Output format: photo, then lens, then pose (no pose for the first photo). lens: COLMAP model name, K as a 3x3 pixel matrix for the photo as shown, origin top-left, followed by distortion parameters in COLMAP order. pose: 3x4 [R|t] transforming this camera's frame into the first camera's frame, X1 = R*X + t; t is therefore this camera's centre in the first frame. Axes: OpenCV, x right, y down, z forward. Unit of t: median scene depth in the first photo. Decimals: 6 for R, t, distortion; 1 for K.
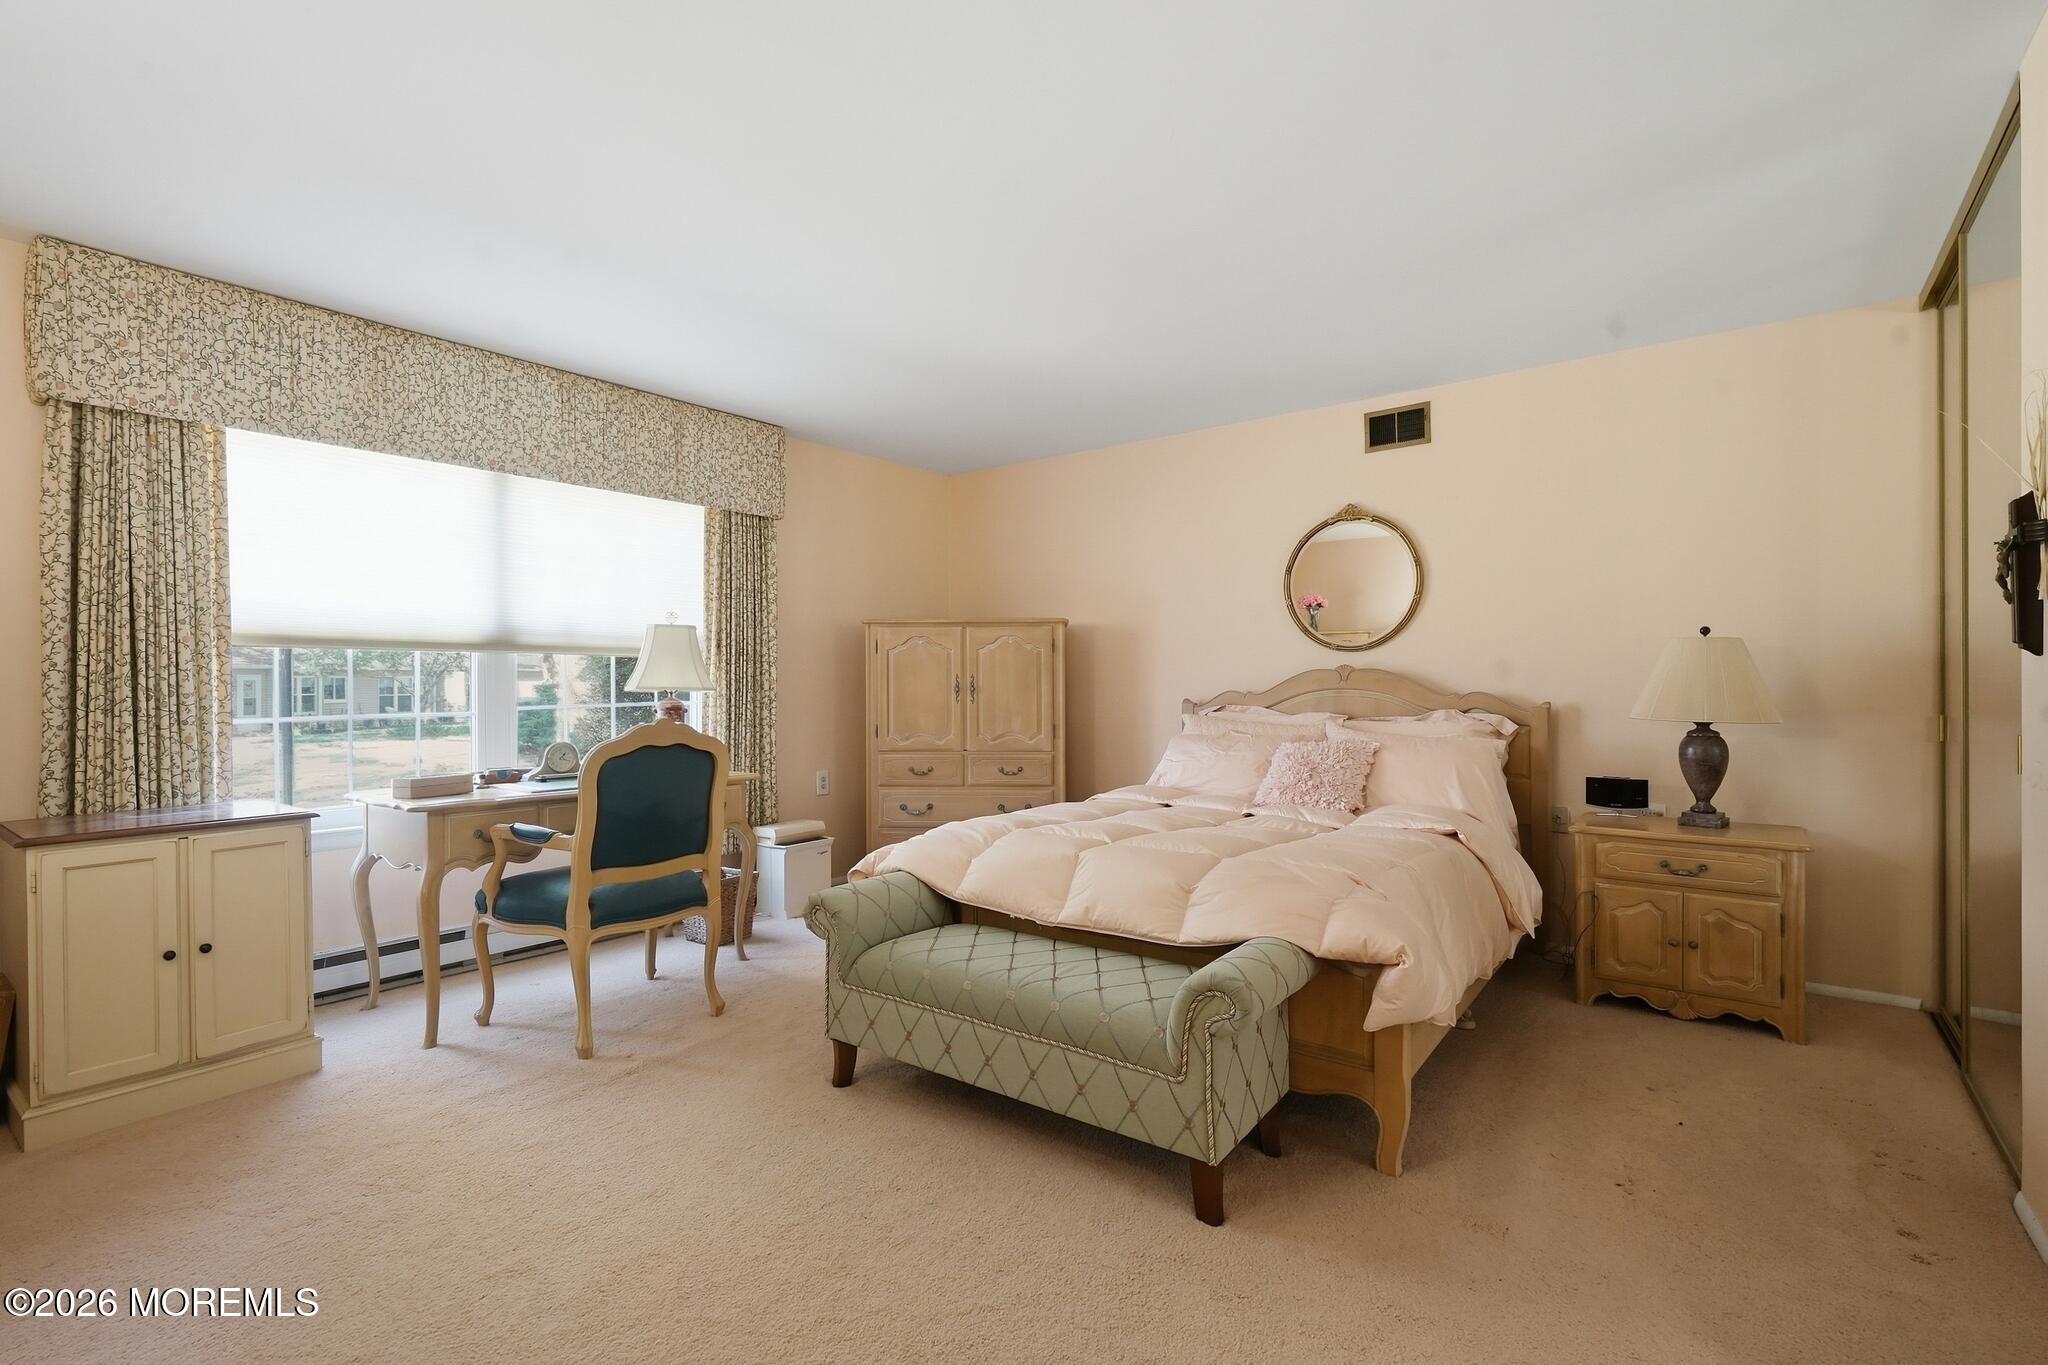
lens RADIAL K [[940.9, 0, 1016.3], [0, 940.9, 688.9], [0, 0, 1]] dist [0.000304, 0.001061]
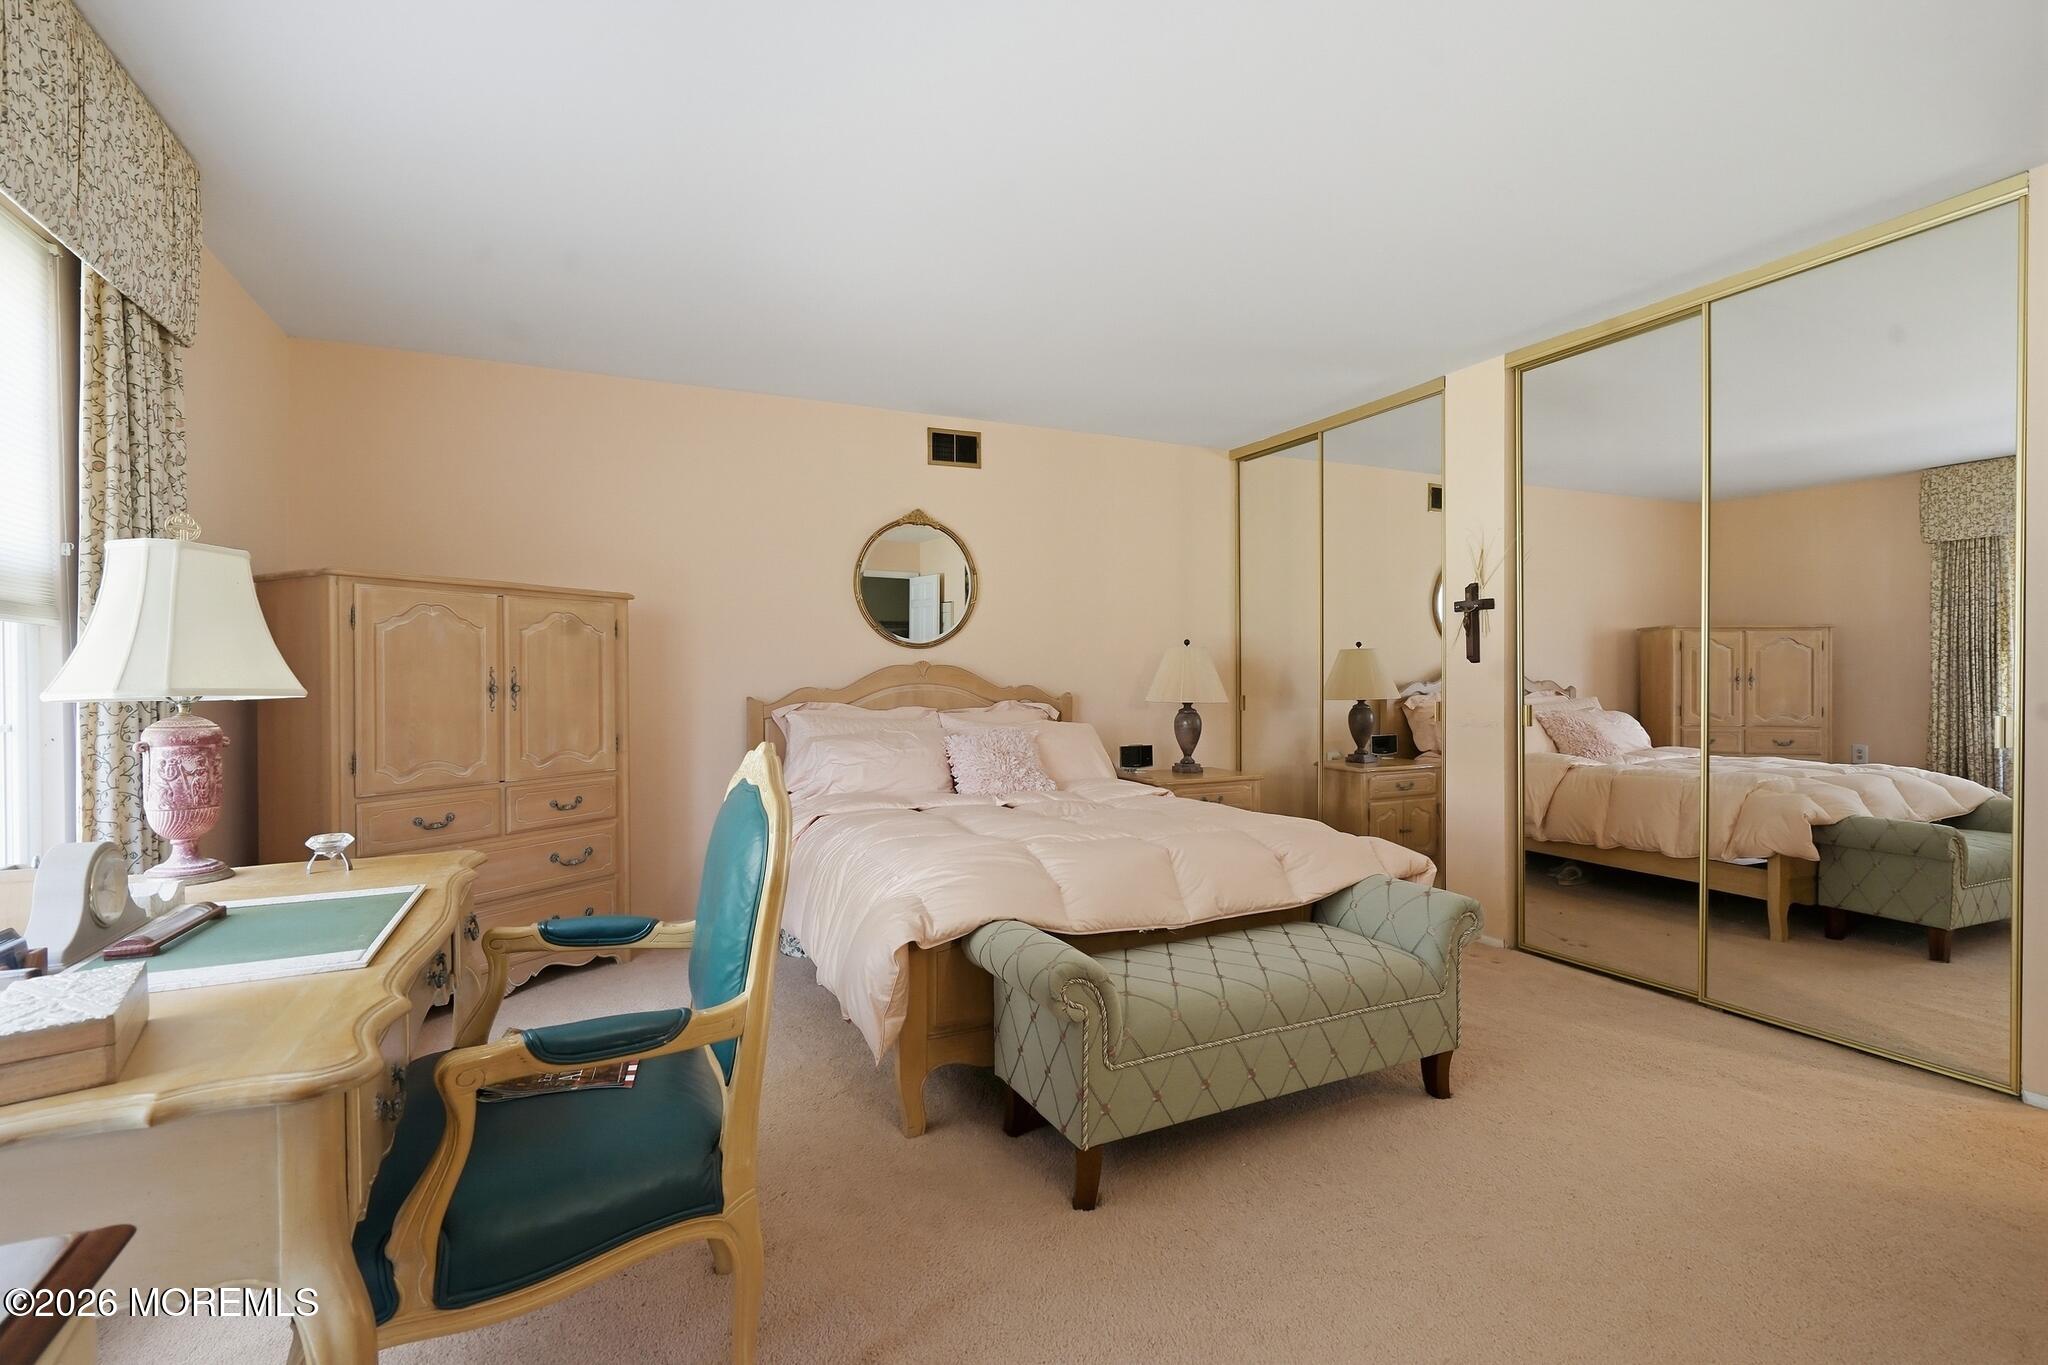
lens RADIAL K [[940.9, 0, 1017.9], [0, 940.9, 675.7], [0, 0, 1]] dist [0.000304, 0.001061]
pose [[0.444893, 0.001654, 0.895582, -0.555207], [0.010020, 0.999927, -0.006825, -0.000829], [-0.895528, 0.012010, 0.444843, 0.441312]]
